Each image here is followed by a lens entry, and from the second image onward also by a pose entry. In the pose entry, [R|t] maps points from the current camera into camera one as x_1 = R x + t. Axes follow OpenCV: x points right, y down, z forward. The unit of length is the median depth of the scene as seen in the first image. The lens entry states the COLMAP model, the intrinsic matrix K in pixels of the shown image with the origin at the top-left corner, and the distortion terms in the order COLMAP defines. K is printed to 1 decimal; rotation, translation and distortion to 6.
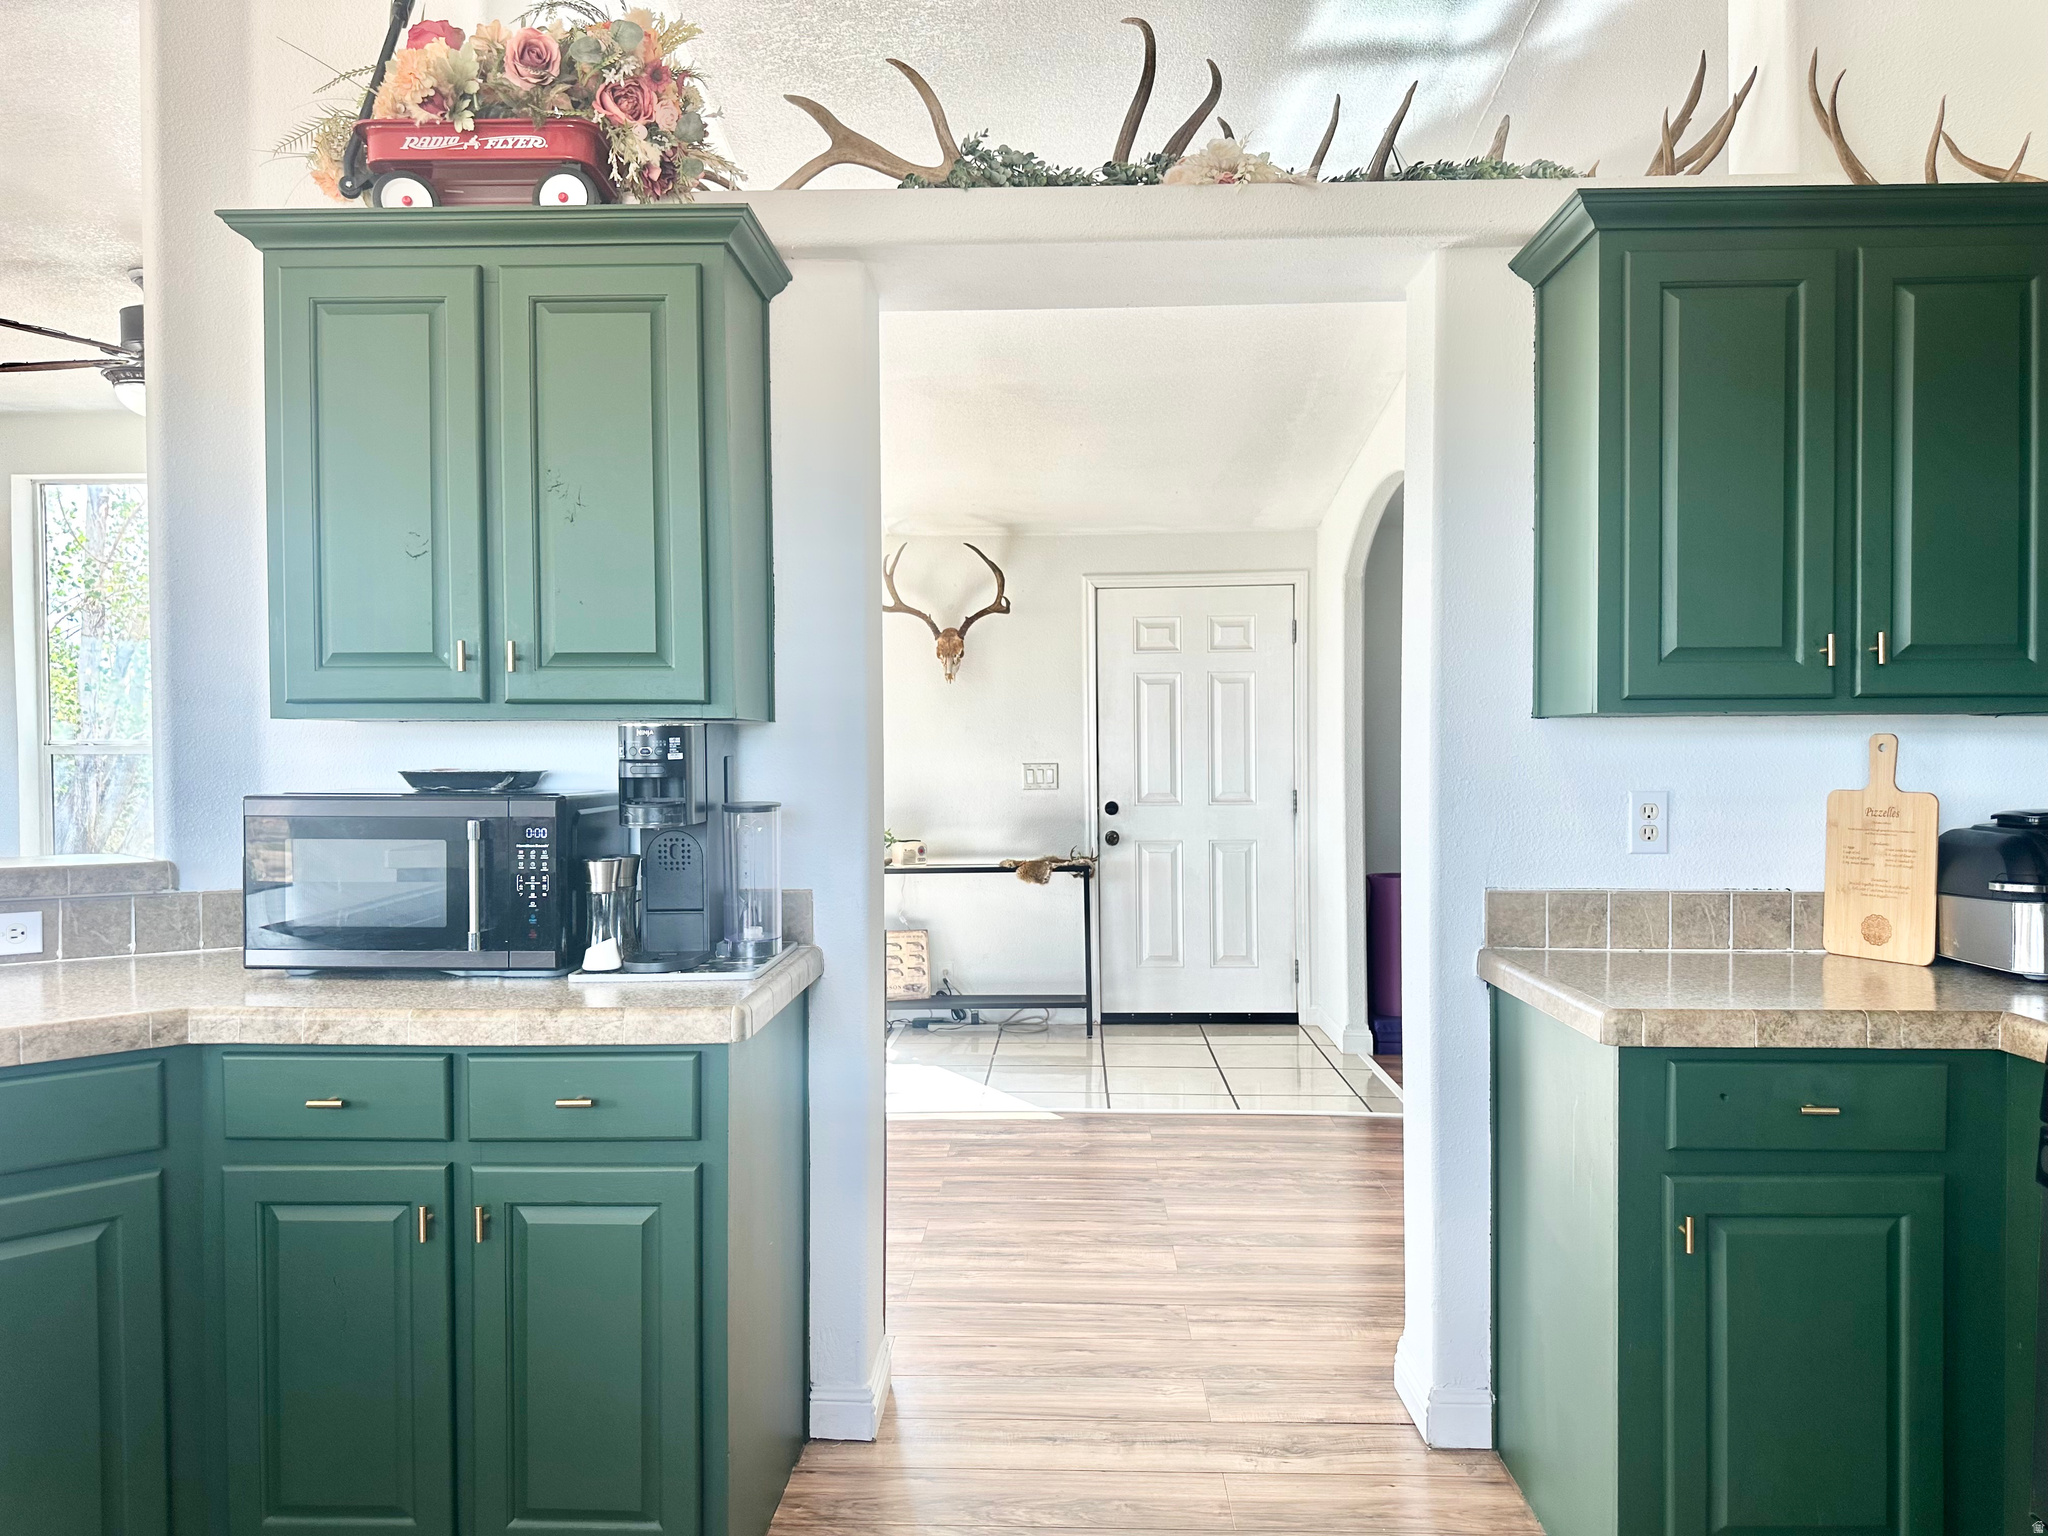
lens RADIAL K [[1432.6, 0, 1030.6], [0, 1432.6, 768.5], [0, 0, 1]] dist [0.139282, -0.190561]
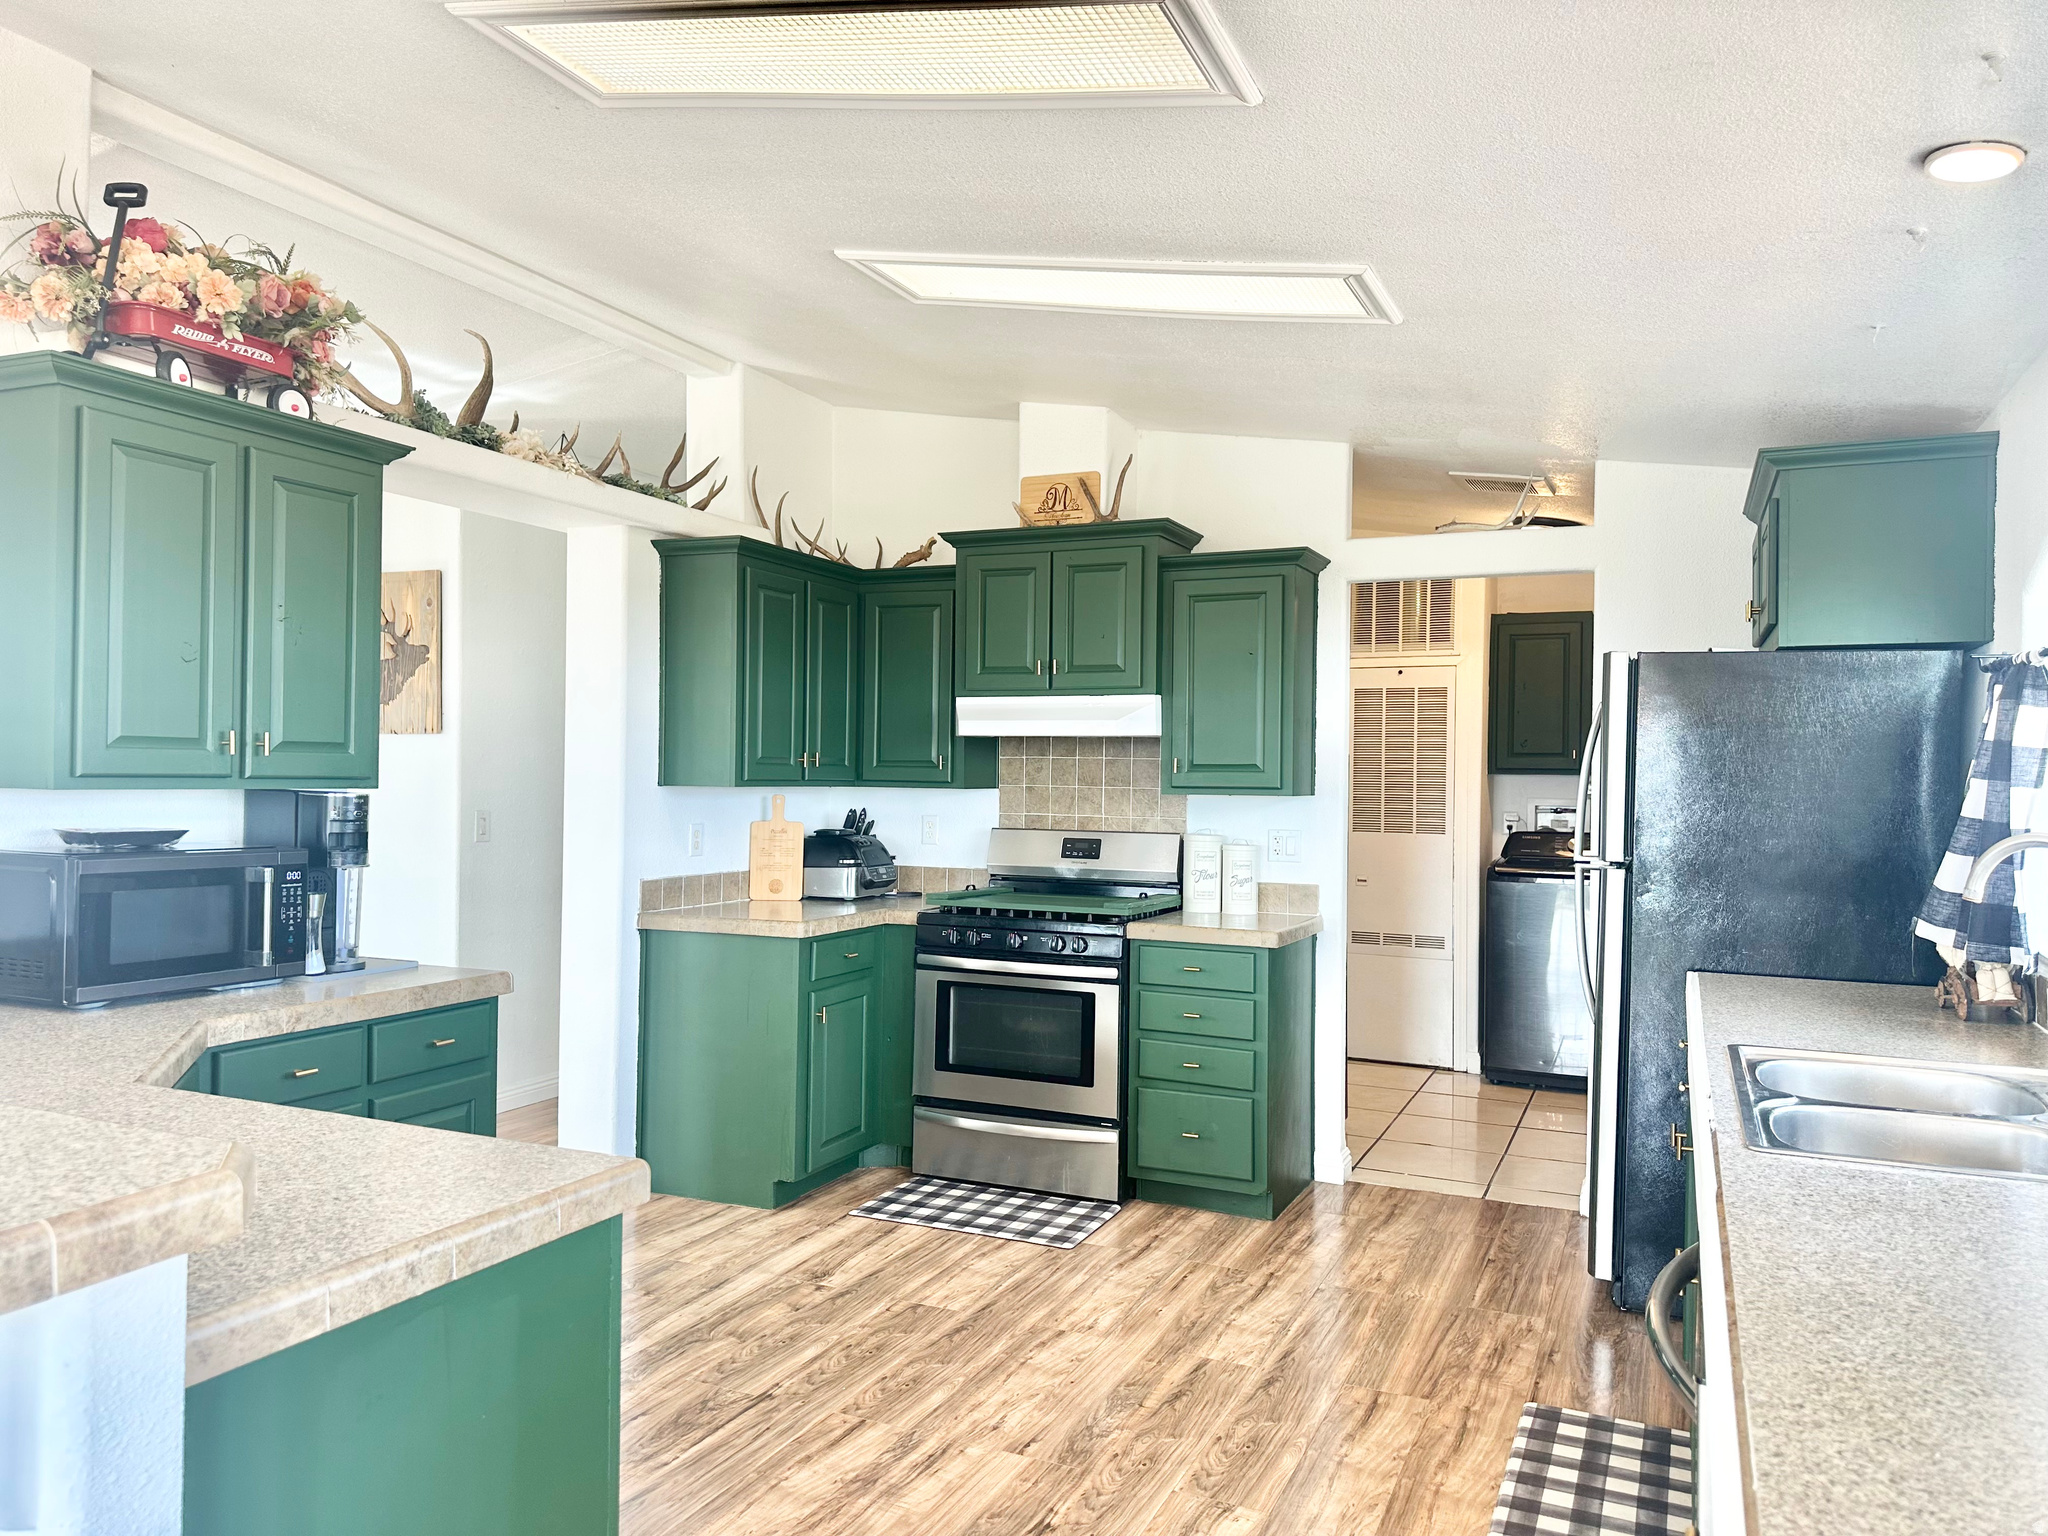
lens RADIAL K [[1432.6, 0, 1030.6], [0, 1432.6, 768.5], [0, 0, 1]] dist [0.139282, -0.190561]
pose [[0.374031, 0.013245, 0.927321, -1.292182], [-0.004899, 0.999912, -0.012306, -0.039988], [-0.927403, 0.000060, 0.374064, -0.140302]]
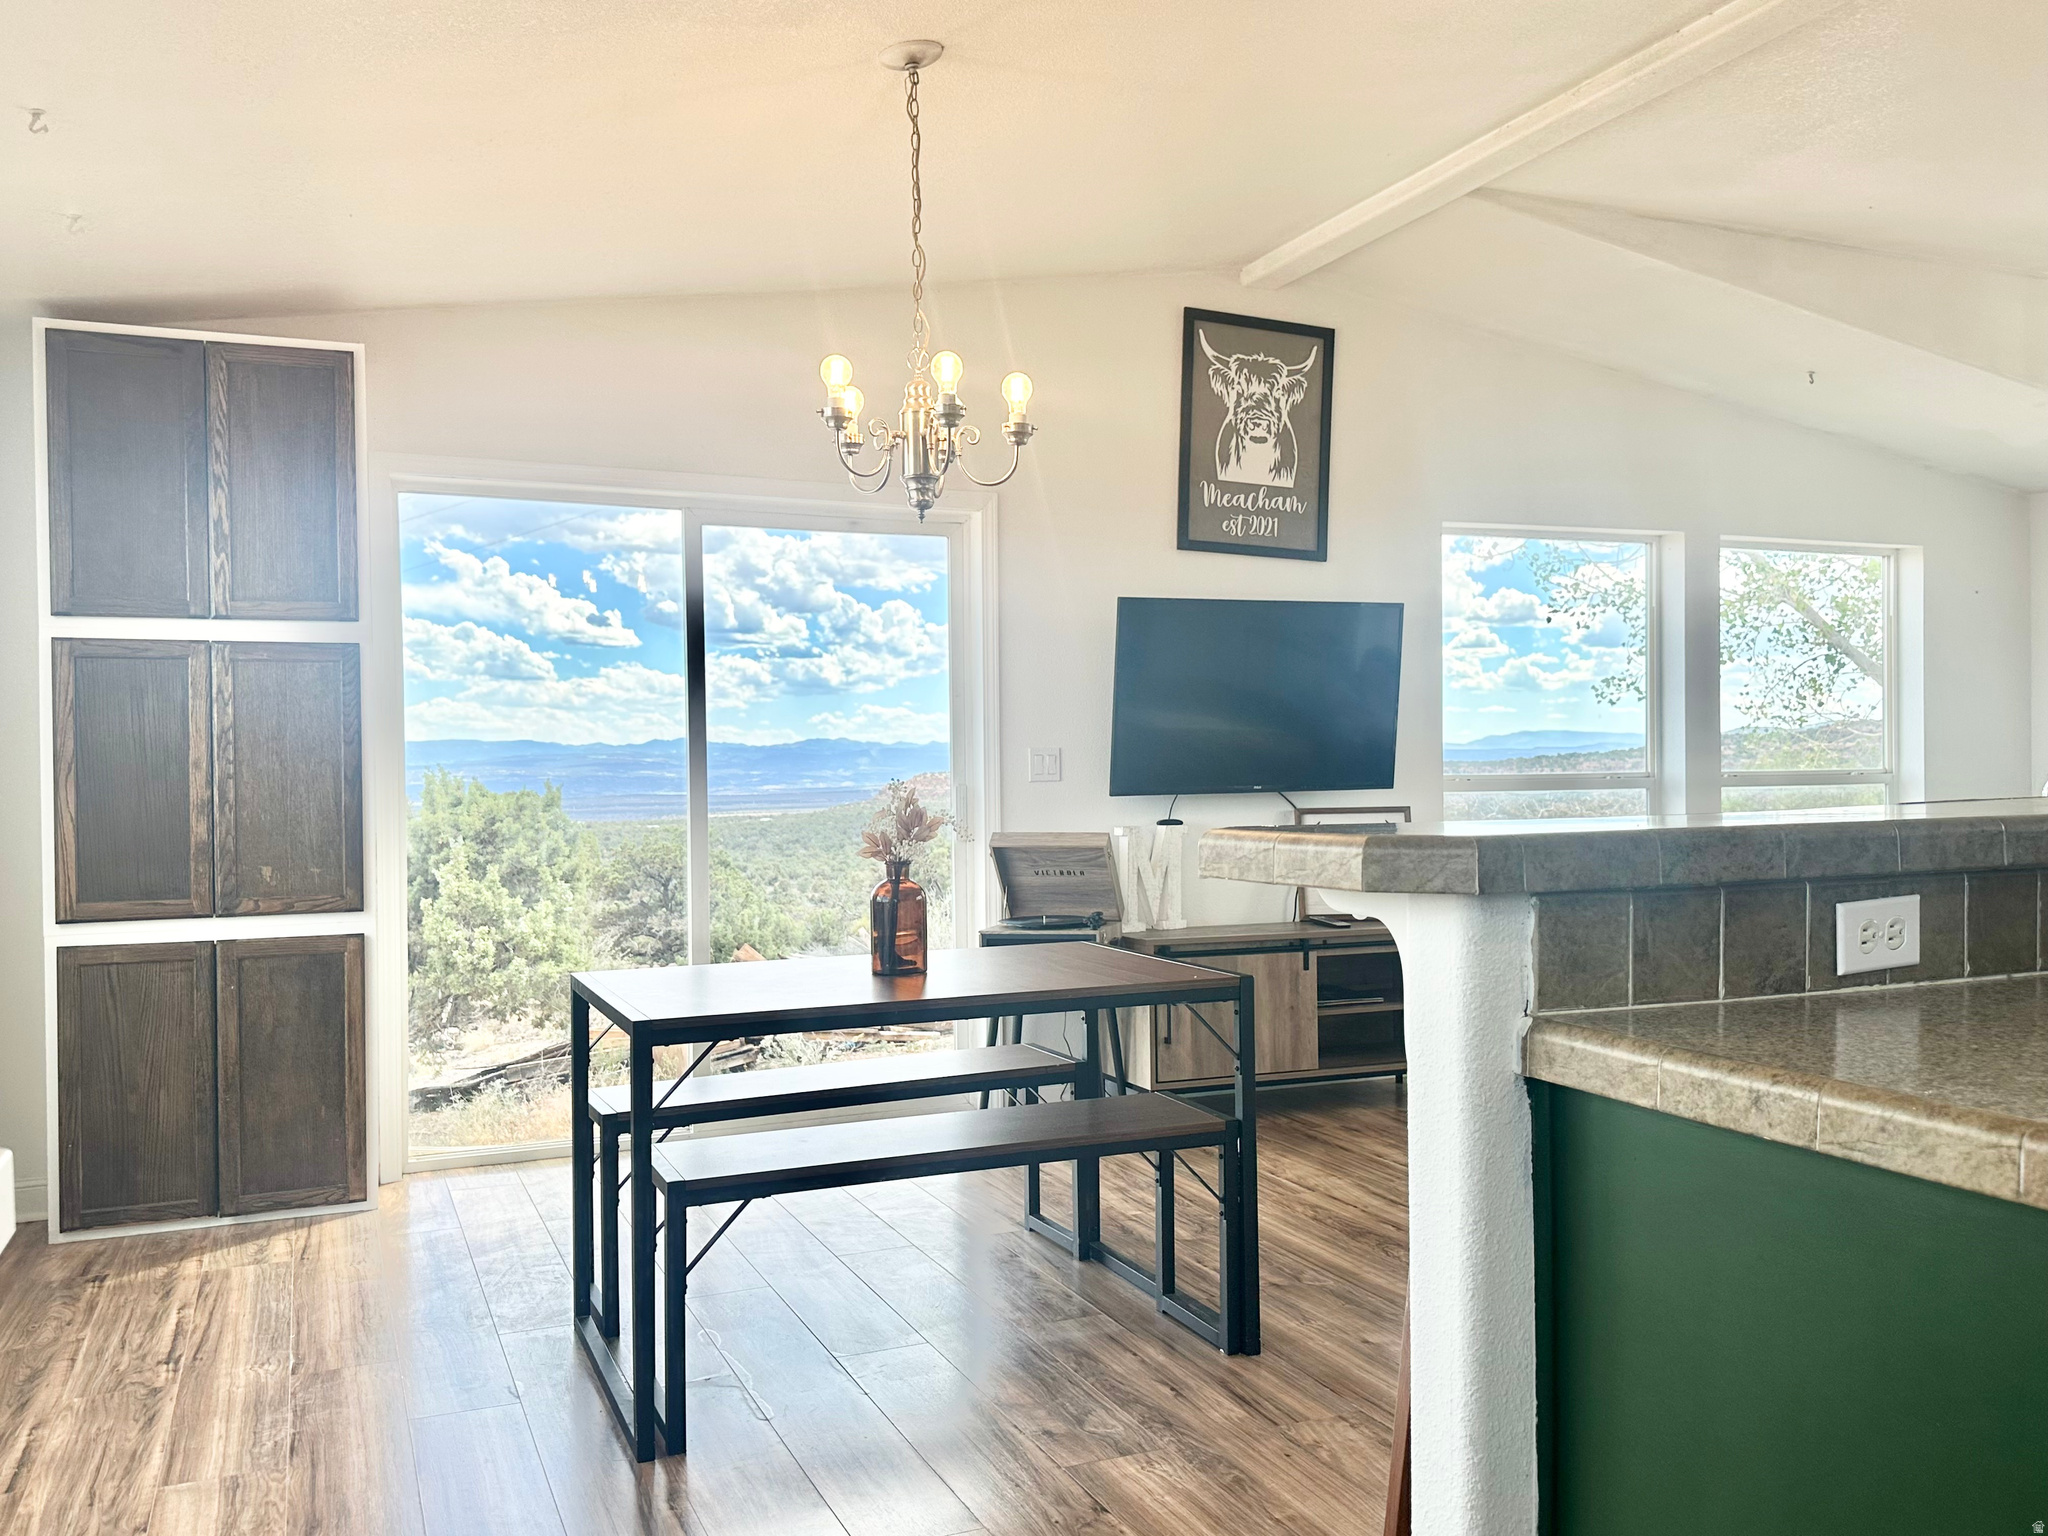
lens RADIAL K [[1647.1, 0, 1027.9], [0, 1647.1, 776.3], [0, 0, 1]] dist [0.159711, -0.282471]
pose [[0.426322, 0.008511, -0.904532, -0.467265], [-0.002455, 0.999963, 0.008252, 0.055324], [0.904568, -0.001297, 0.426327, -0.102633]]
